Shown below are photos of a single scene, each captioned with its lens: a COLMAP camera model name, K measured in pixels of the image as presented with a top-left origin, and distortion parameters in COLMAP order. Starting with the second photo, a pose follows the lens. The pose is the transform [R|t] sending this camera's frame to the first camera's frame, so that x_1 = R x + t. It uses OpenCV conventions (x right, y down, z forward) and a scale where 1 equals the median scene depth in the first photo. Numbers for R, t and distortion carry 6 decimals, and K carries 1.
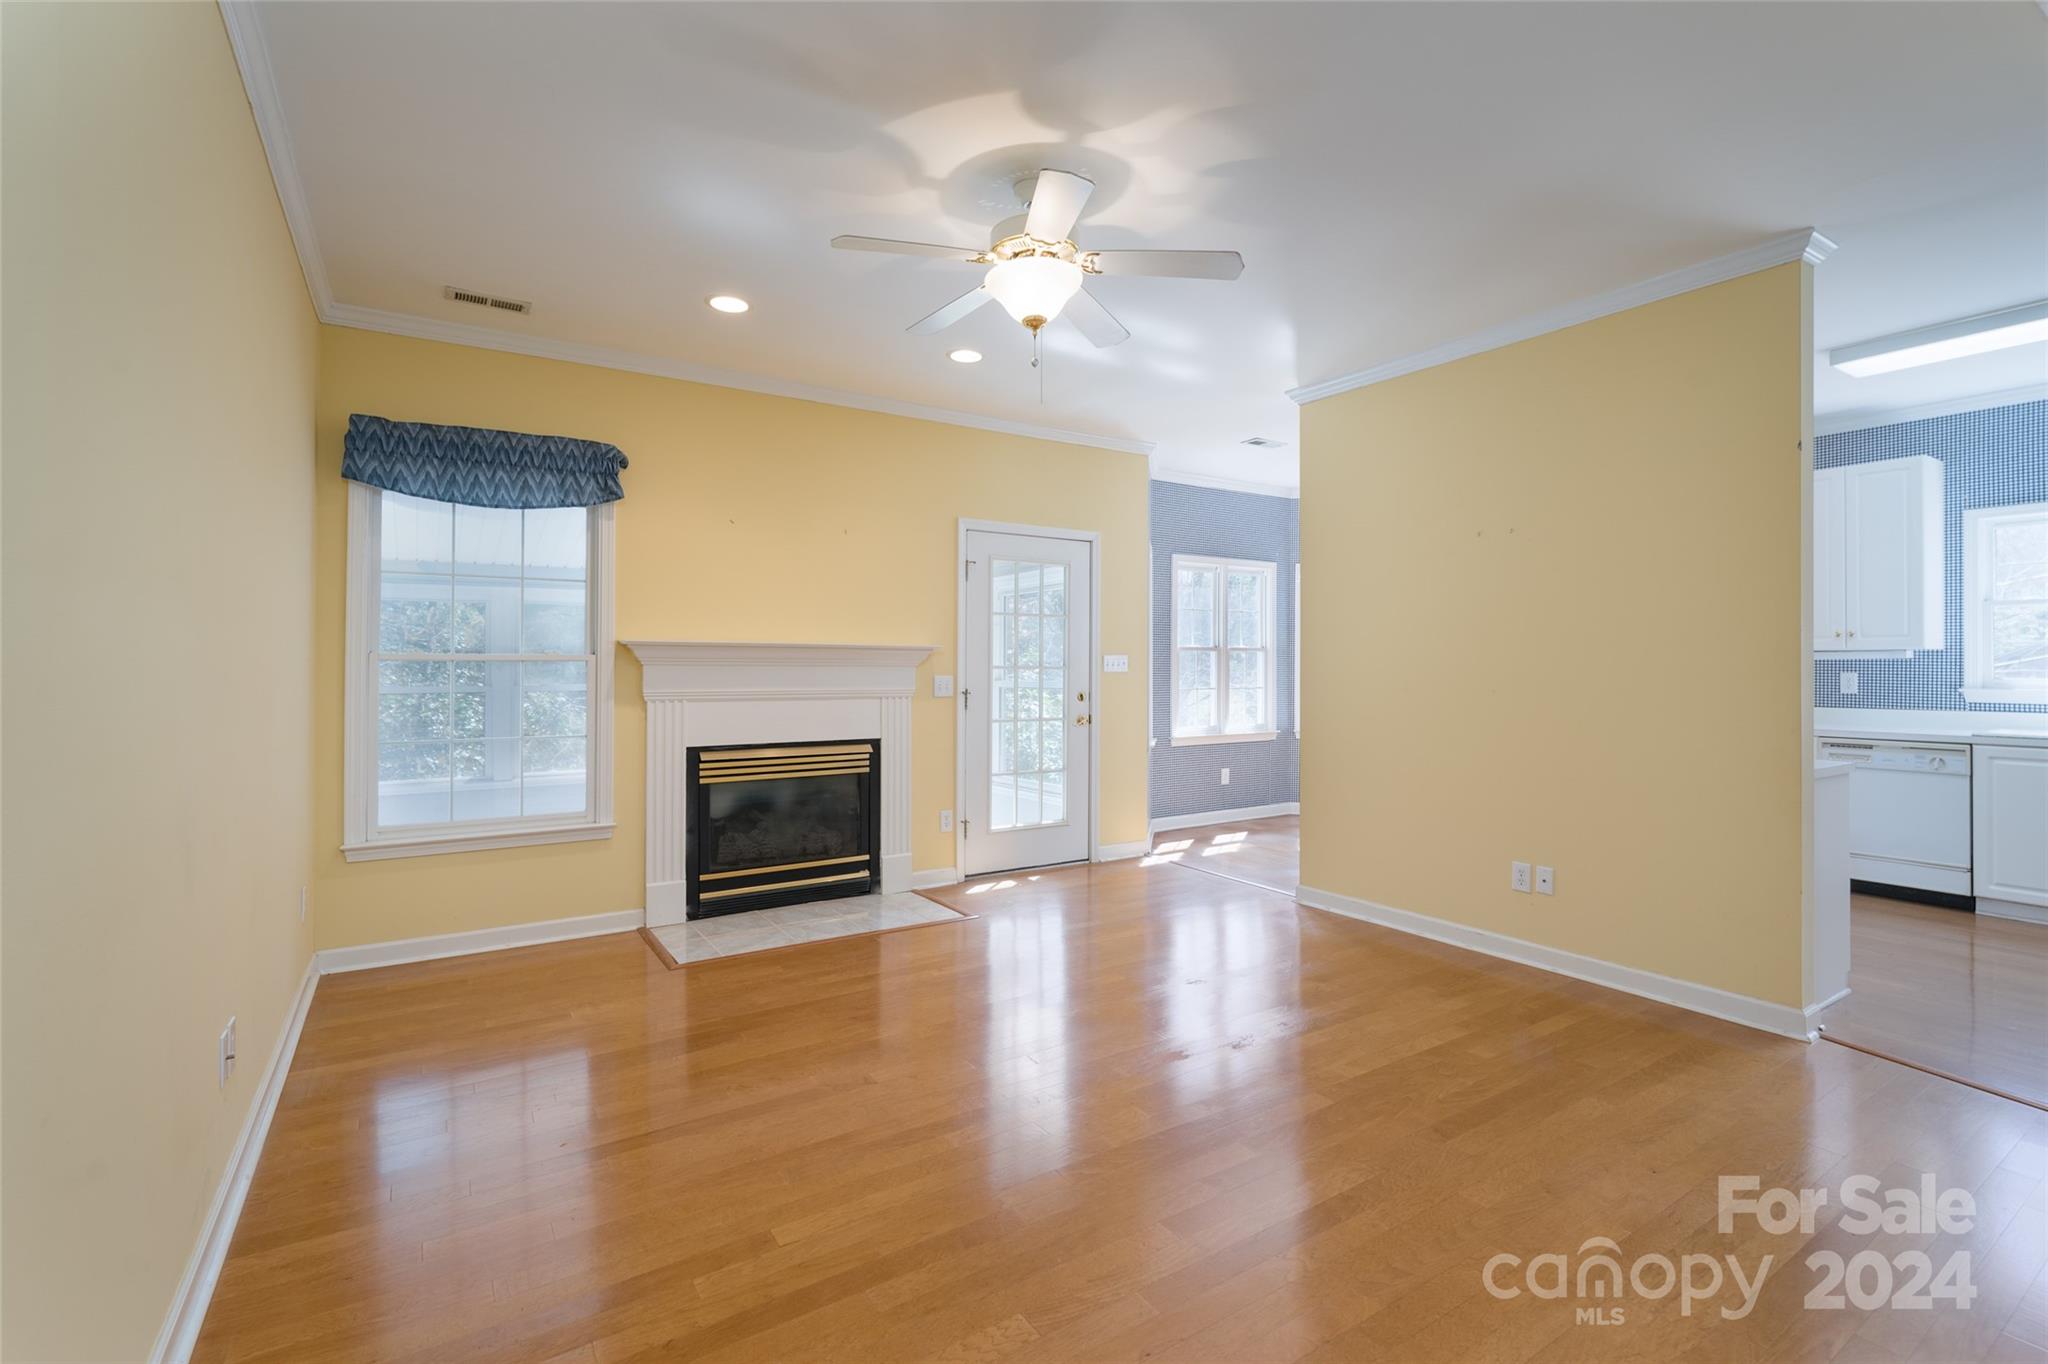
lens RADIAL K [[921.4, 0, 1029.8], [0, 921.4, 677.0], [0, 0, 1]] dist [-0.001210, -0.000503]
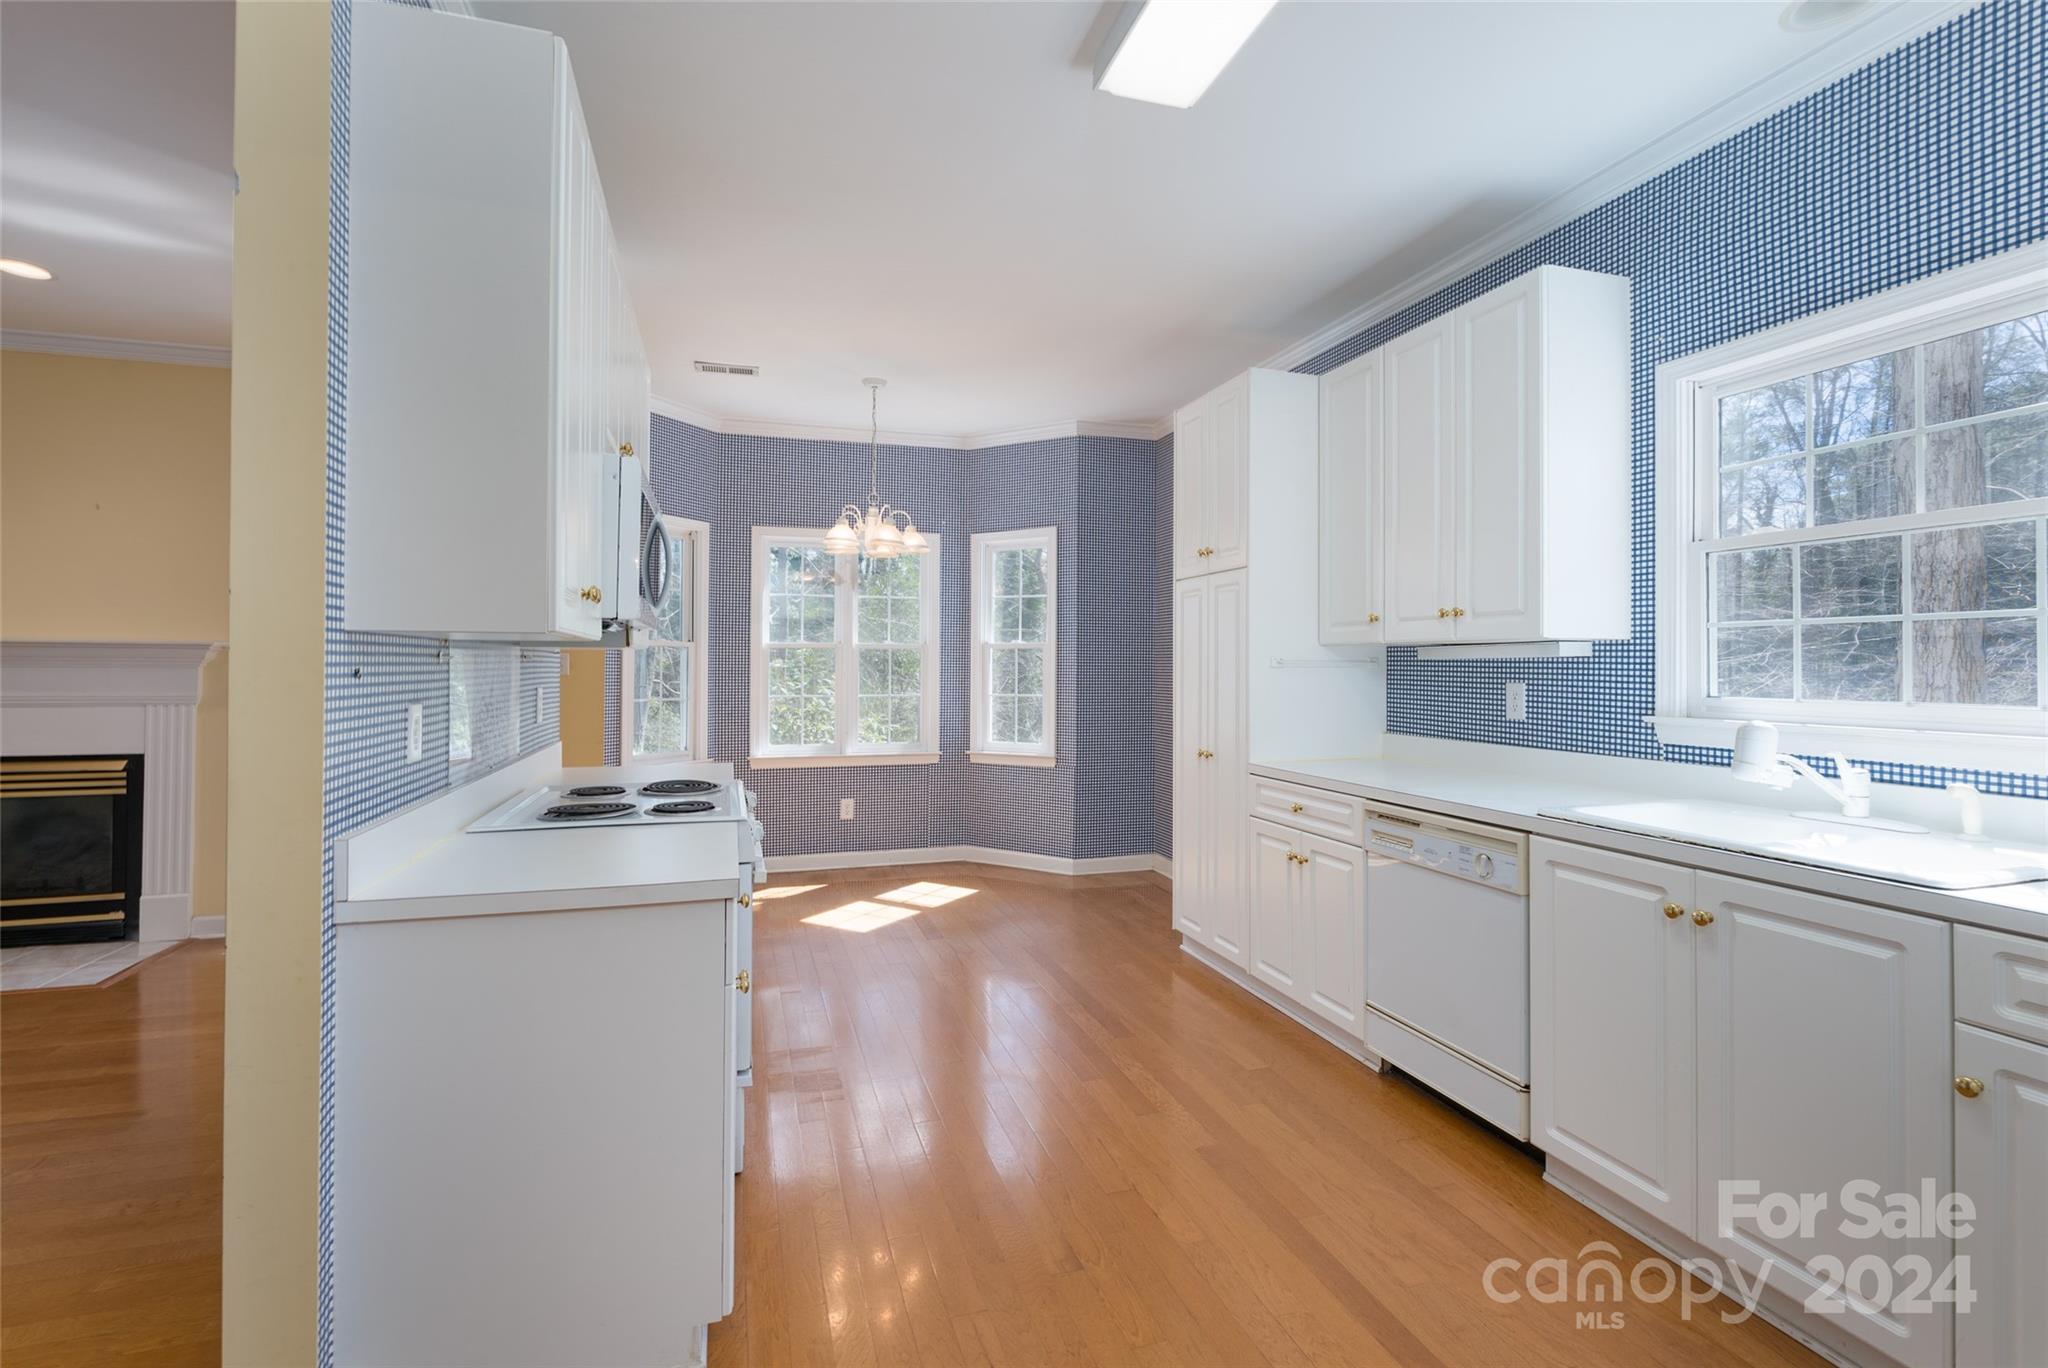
lens RADIAL K [[921.4, 0, 1017.9], [0, 921.4, 677.1], [0, 0, 1]] dist [-0.001210, -0.000503]
pose [[0.961974, 0.005803, -0.273078, 0.823433], [-0.006245, 0.999980, -0.000749, -0.006362], [0.273068, 0.002426, 0.961992, 0.418684]]
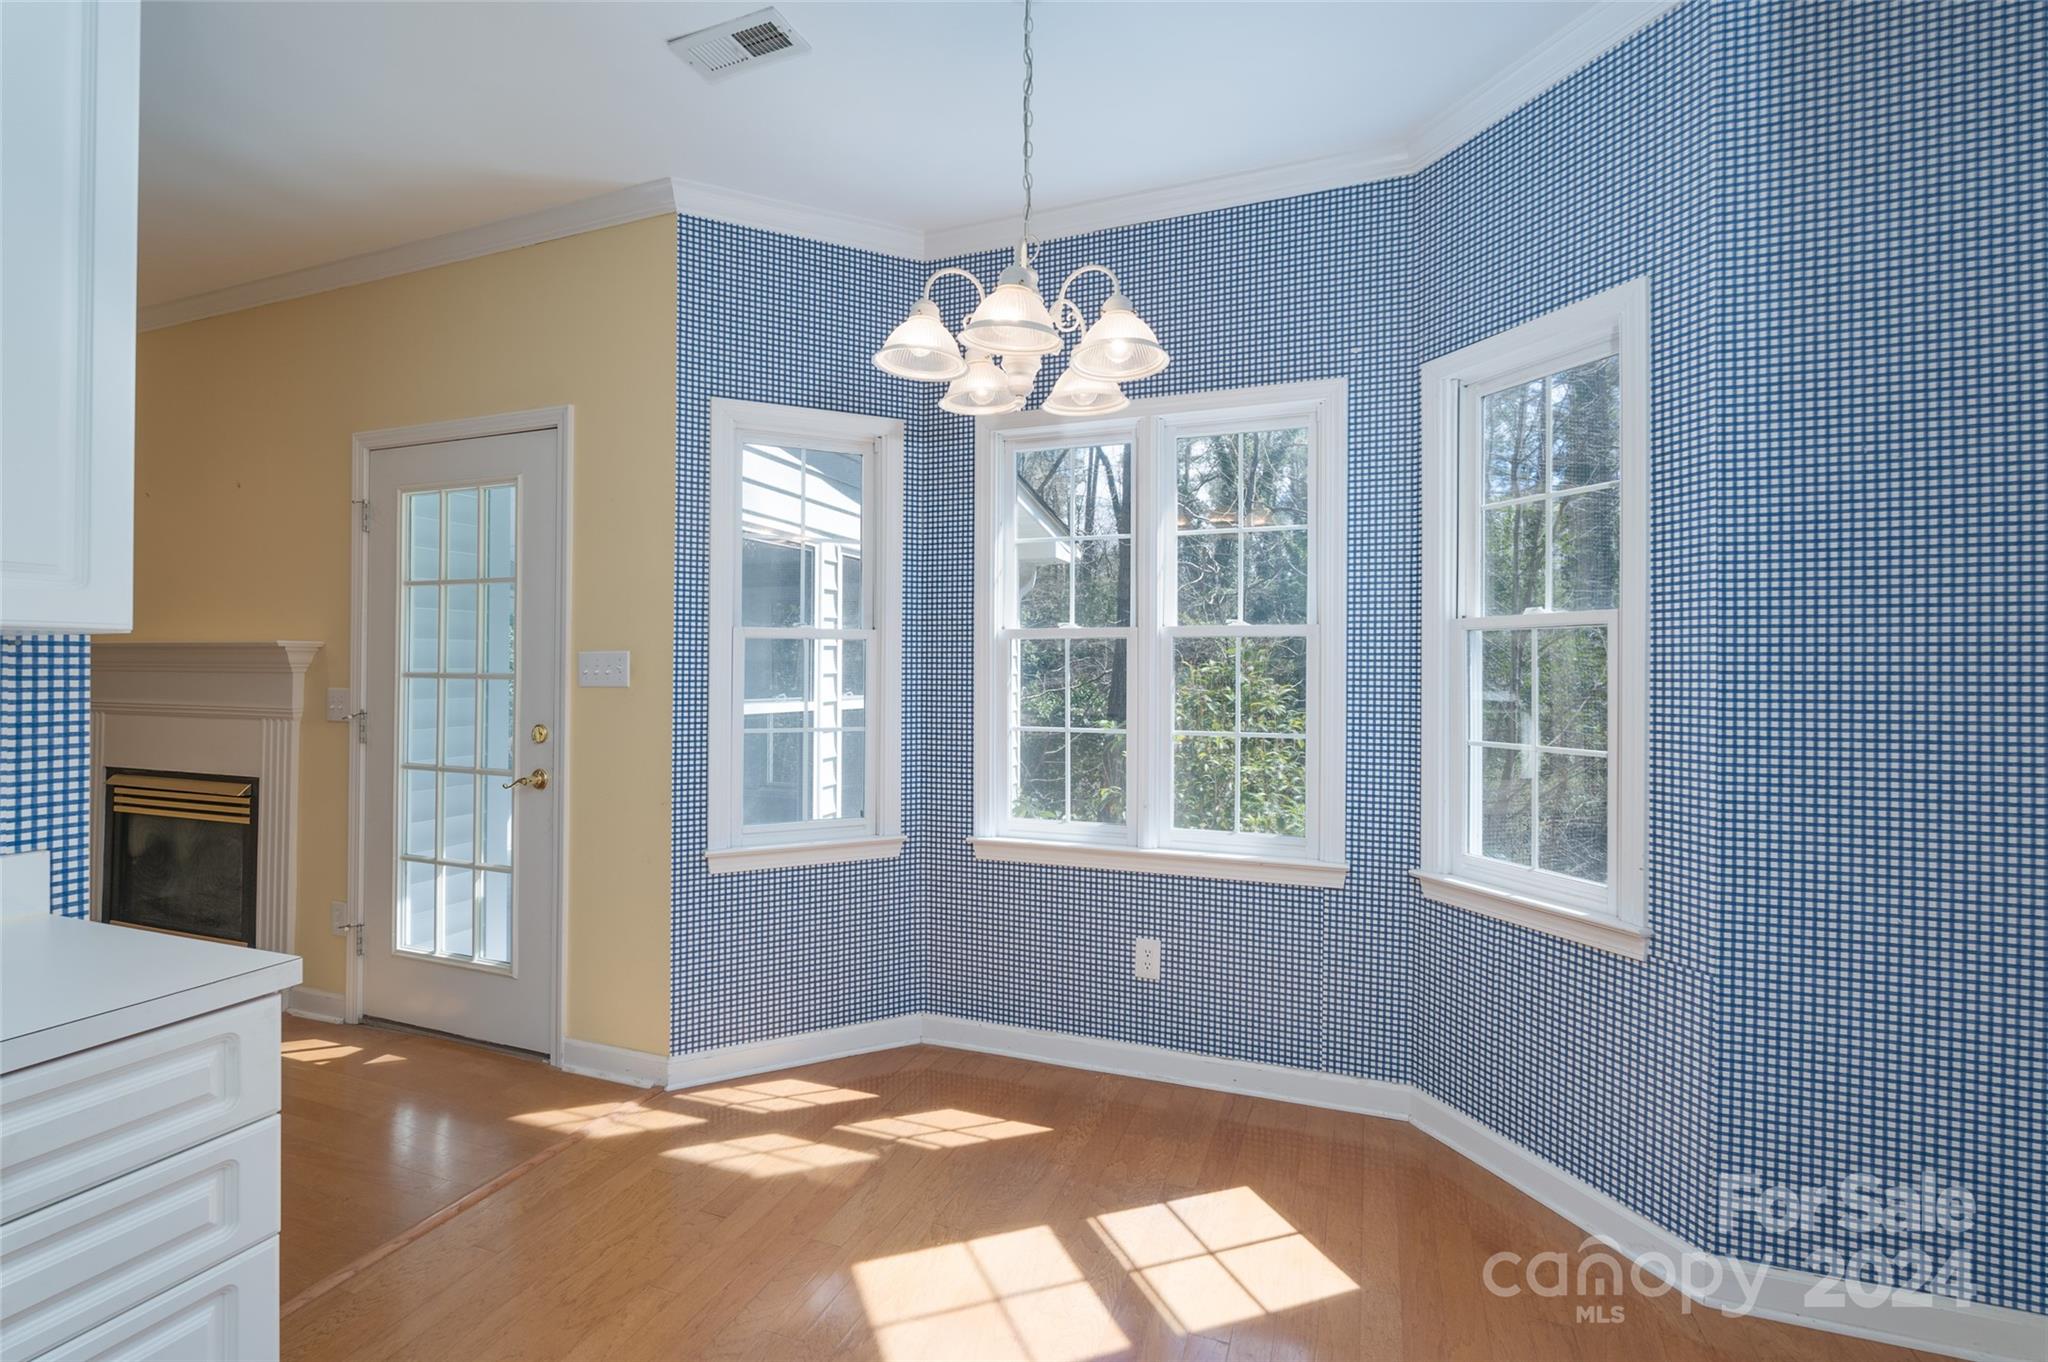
lens RADIAL K [[921.4, 0, 1009.3], [0, 921.4, 677.4], [0, 0, 1]] dist [-0.001210, -0.000503]
pose [[0.587593, 0.014378, -0.809029, 0.720860], [-0.014856, 0.999865, 0.006980, -0.020421], [0.809020, 0.007917, 0.587728, 1.049975]]
